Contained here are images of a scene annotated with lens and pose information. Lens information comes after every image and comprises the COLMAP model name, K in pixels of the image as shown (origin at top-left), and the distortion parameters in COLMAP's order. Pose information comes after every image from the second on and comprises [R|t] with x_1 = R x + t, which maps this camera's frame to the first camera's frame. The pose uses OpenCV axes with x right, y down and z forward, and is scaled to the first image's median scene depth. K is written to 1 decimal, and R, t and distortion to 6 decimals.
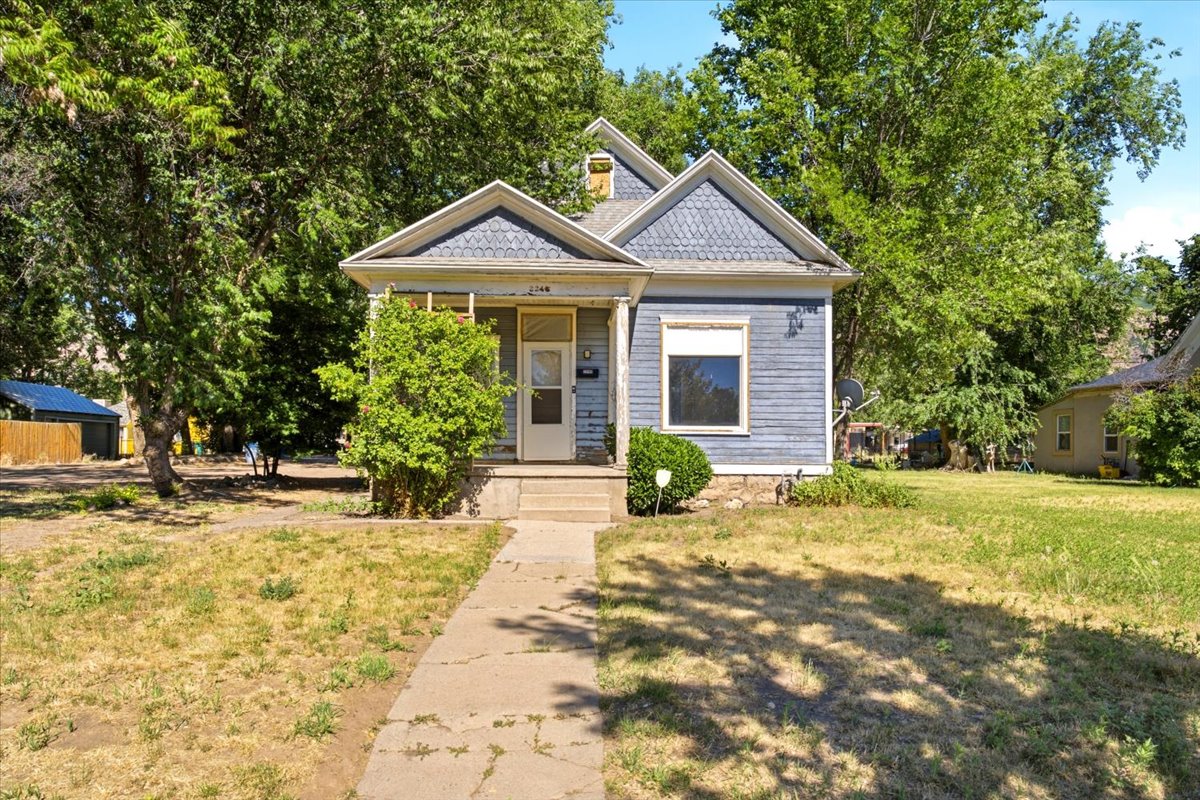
lens RADIAL K [[789.7, 0, 606.6], [0, 789.7, 434.0], [0, 0, 1]] dist [0.000415, -0.000492]
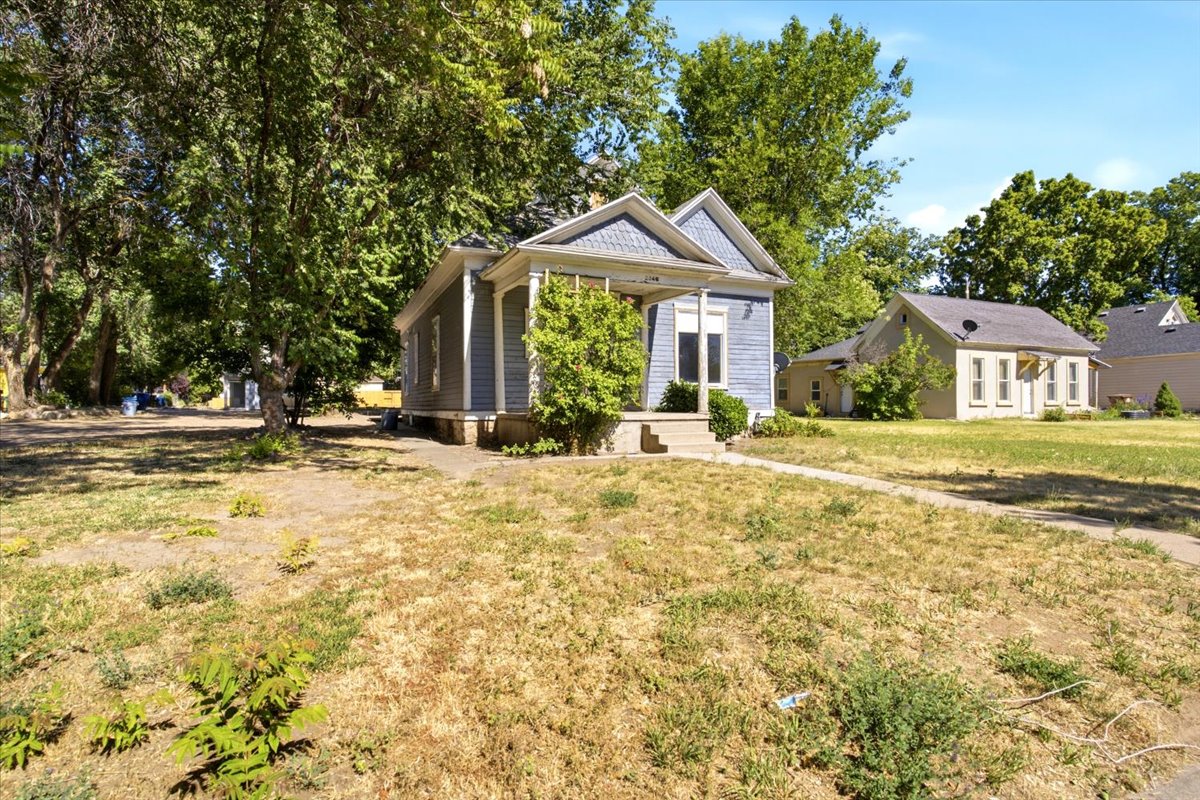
lens RADIAL K [[584.2, 0, 602.5], [0, 584.2, 398.1], [0, 0, 1]] dist [0.001398, -0.000112]
pose [[0.924776, -0.003703, 0.380495, -0.440361], [-0.001695, 0.999903, 0.013849, 0.002698], [-0.380509, -0.013452, 0.924679, 0.102025]]
